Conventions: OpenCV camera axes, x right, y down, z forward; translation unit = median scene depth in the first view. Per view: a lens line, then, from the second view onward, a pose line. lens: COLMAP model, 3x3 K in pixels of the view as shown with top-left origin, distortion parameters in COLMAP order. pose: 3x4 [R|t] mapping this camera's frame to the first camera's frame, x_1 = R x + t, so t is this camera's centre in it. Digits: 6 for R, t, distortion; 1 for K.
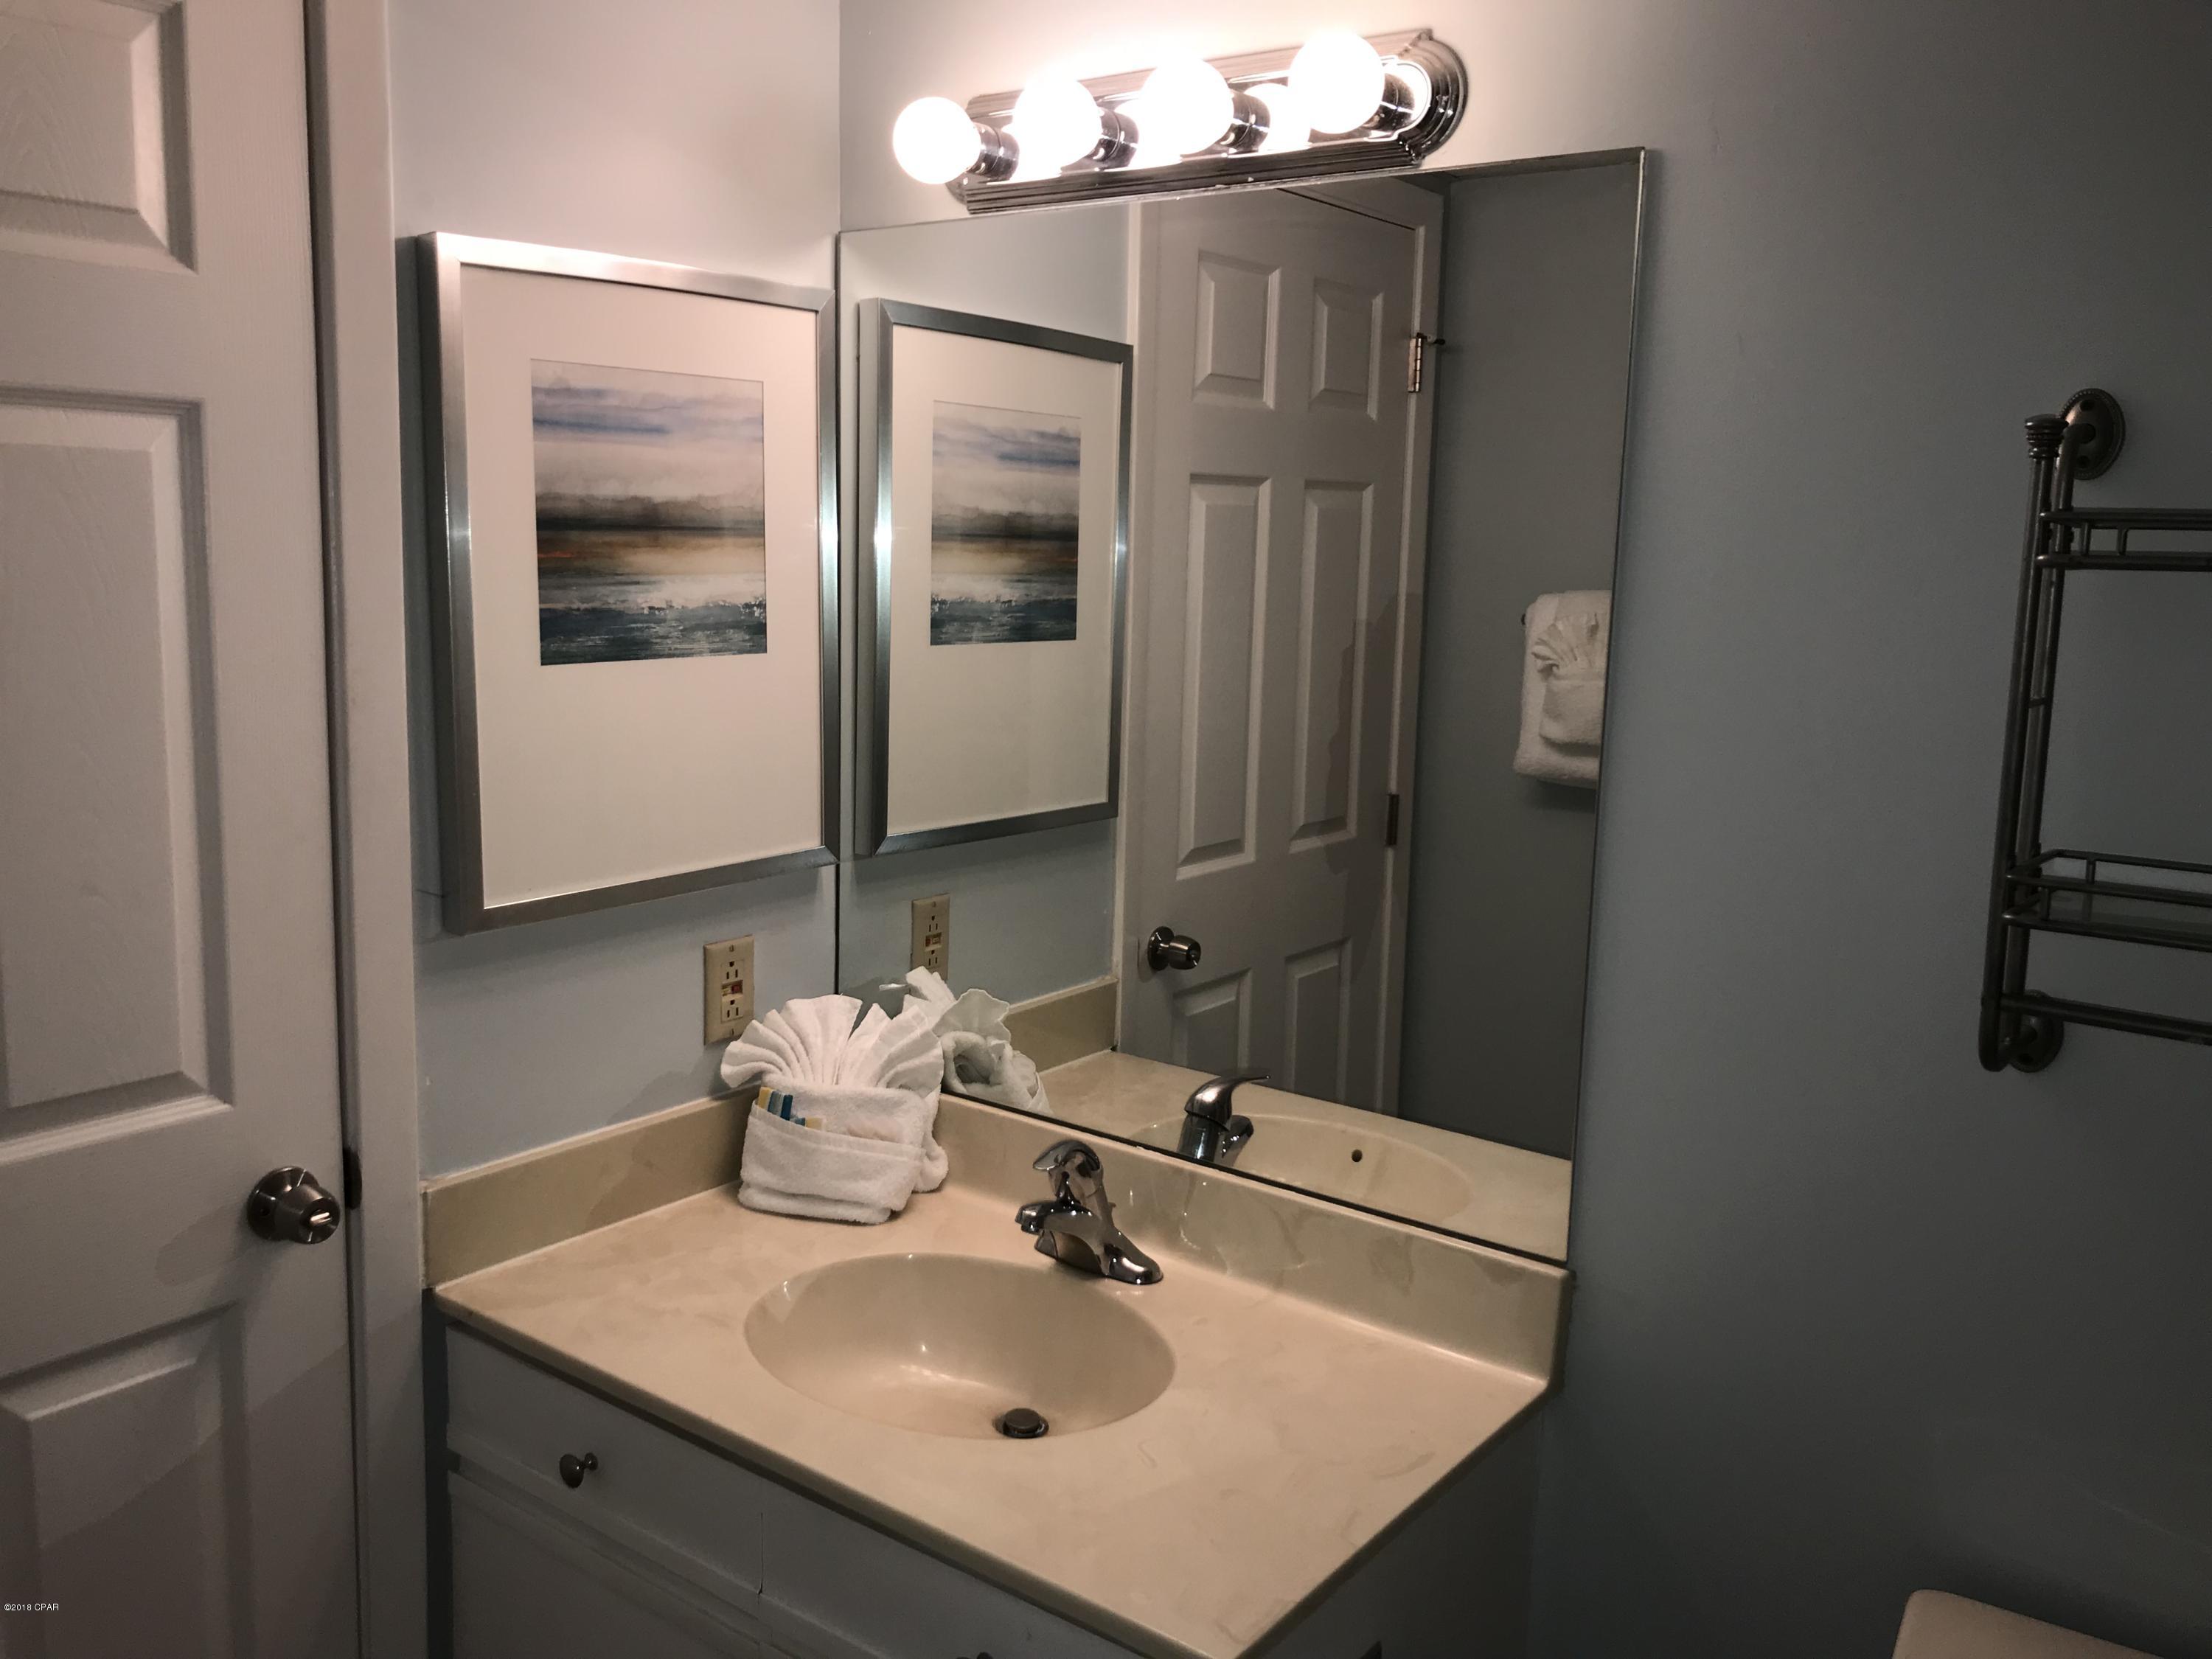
lens RADIAL K [[1811.0, 0, 1113.8], [0, 1811.0, 835.0], [0, 0, 1]] dist [0.005364, -0.019246]
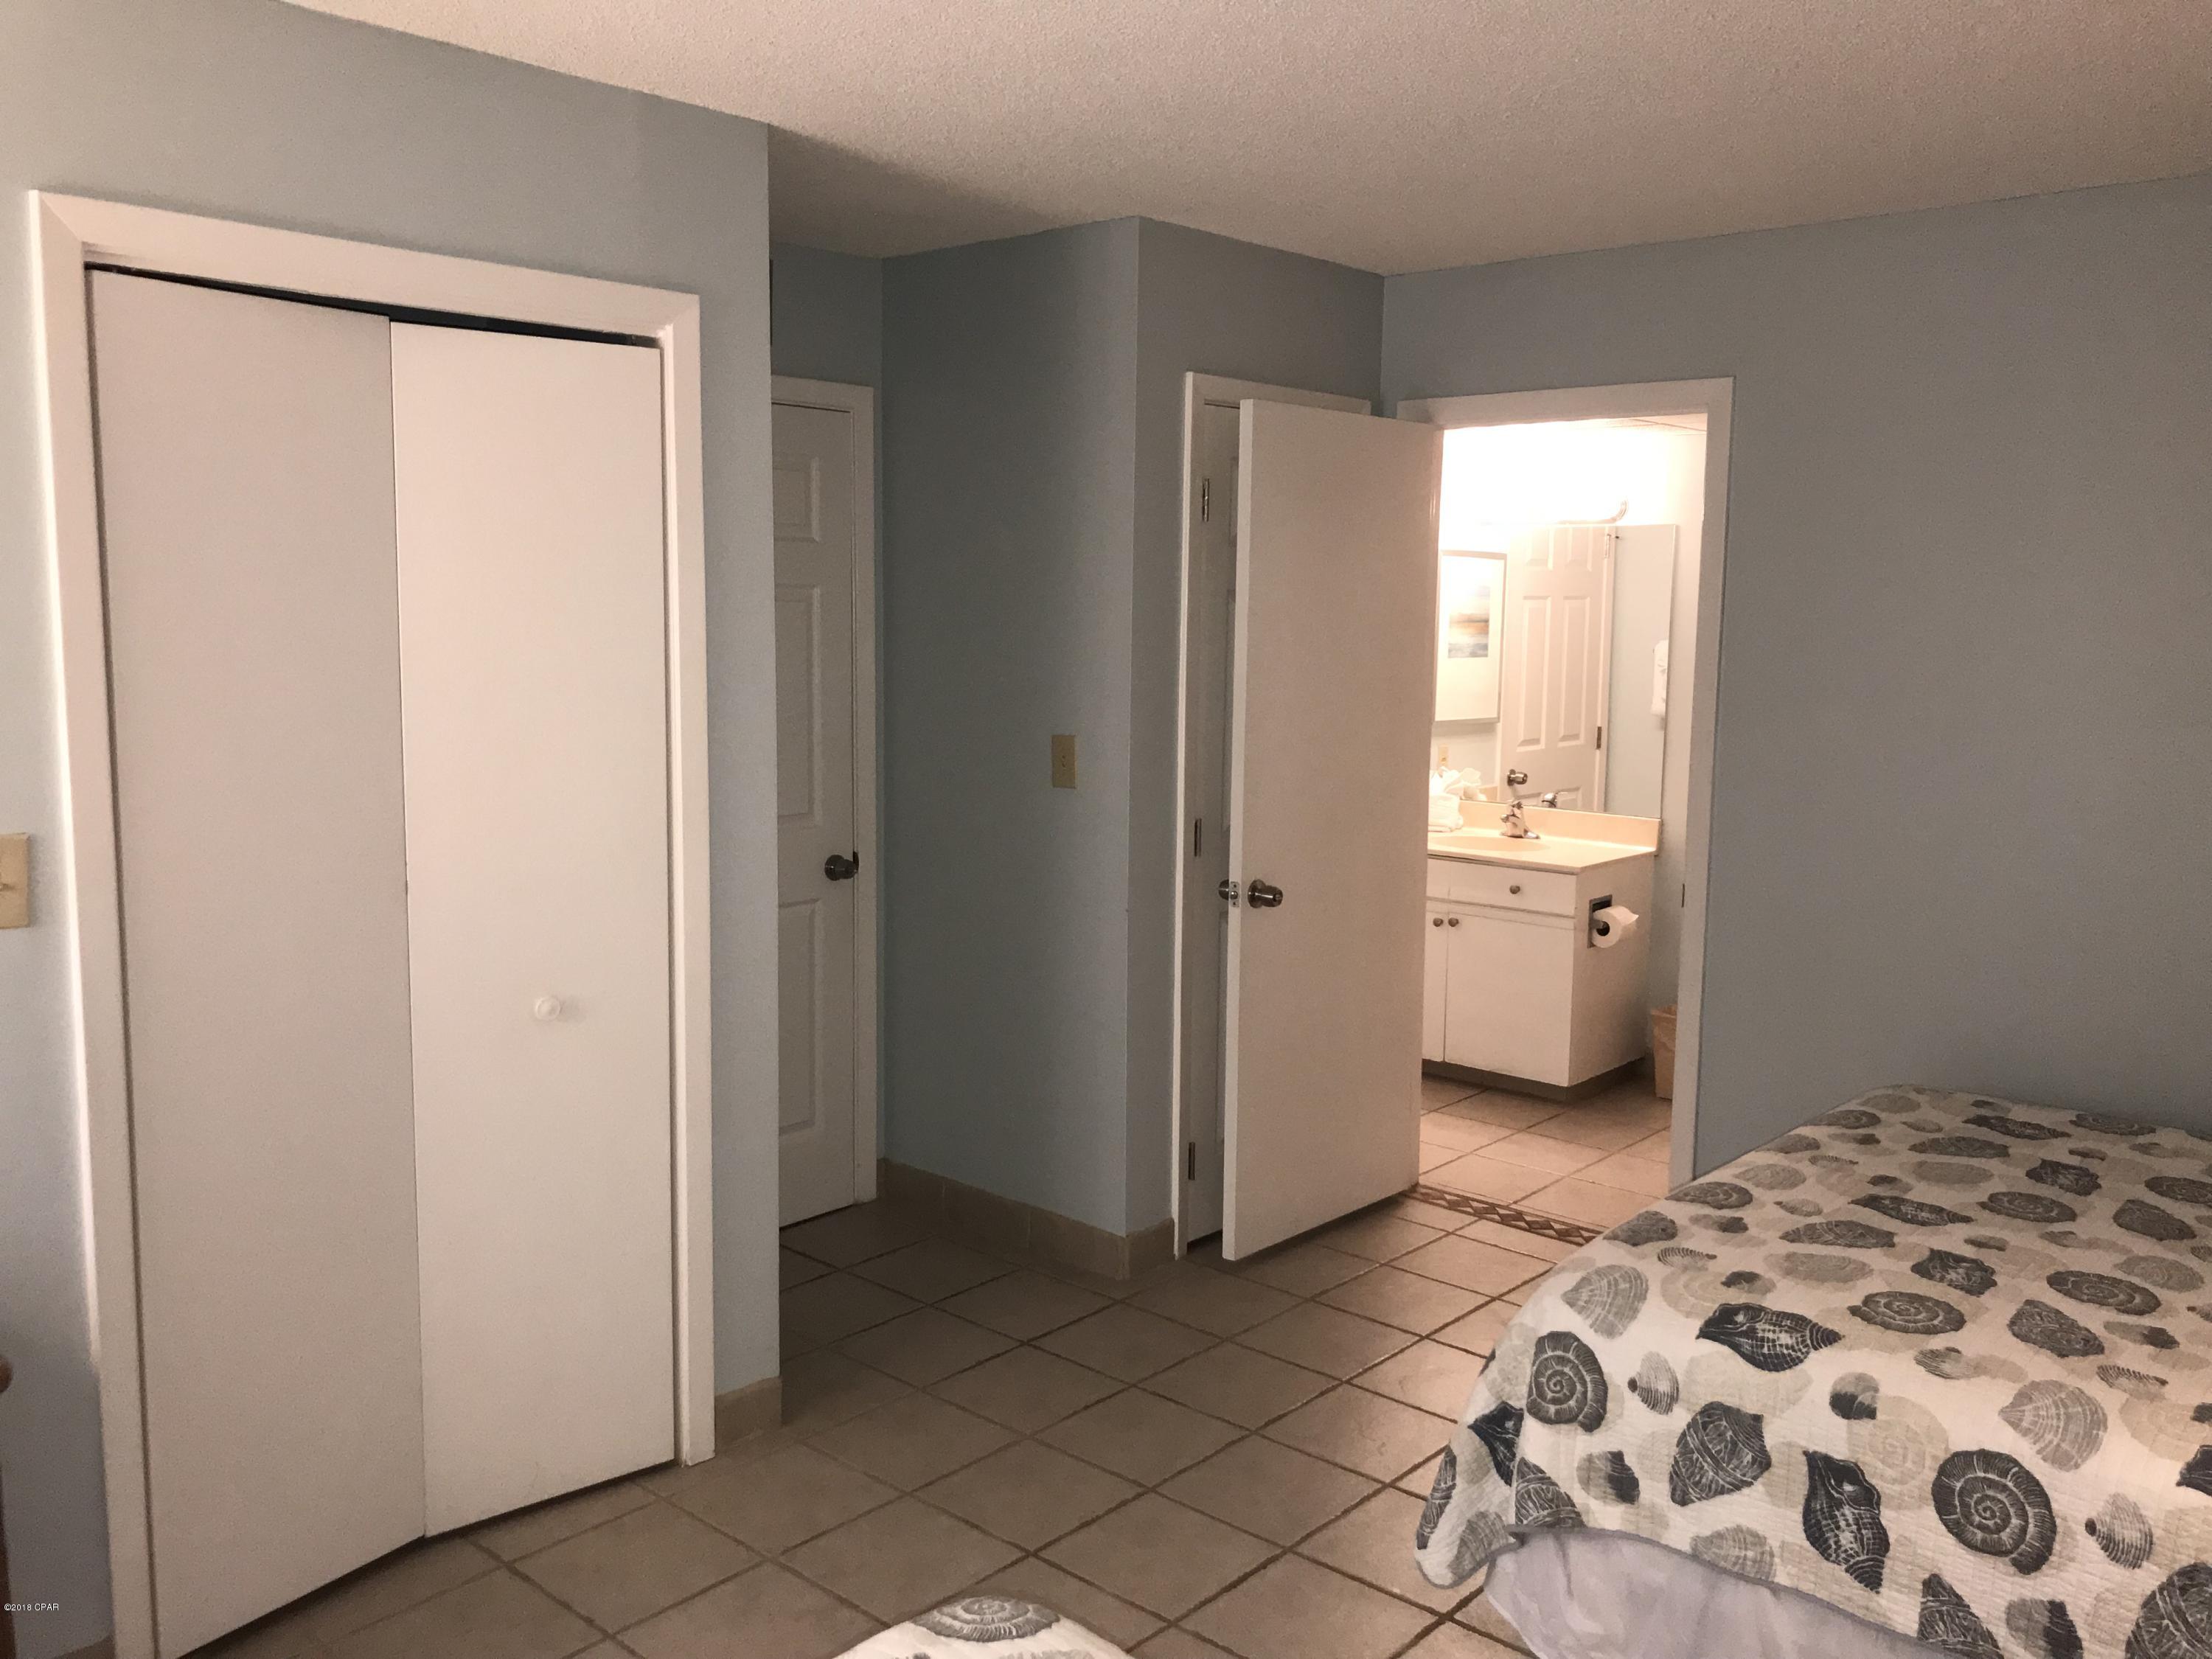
lens RADIAL K [[1811.0, 0, 1098.0], [0, 1811.0, 826.7], [0, 0, 1]] dist [0.005364, -0.019246]
pose [[0.995419, -0.005852, -0.095434, -0.363673], [0.001901, 0.999139, -0.041439, 0.275401], [0.095594, 0.041067, 0.994573, -1.882929]]
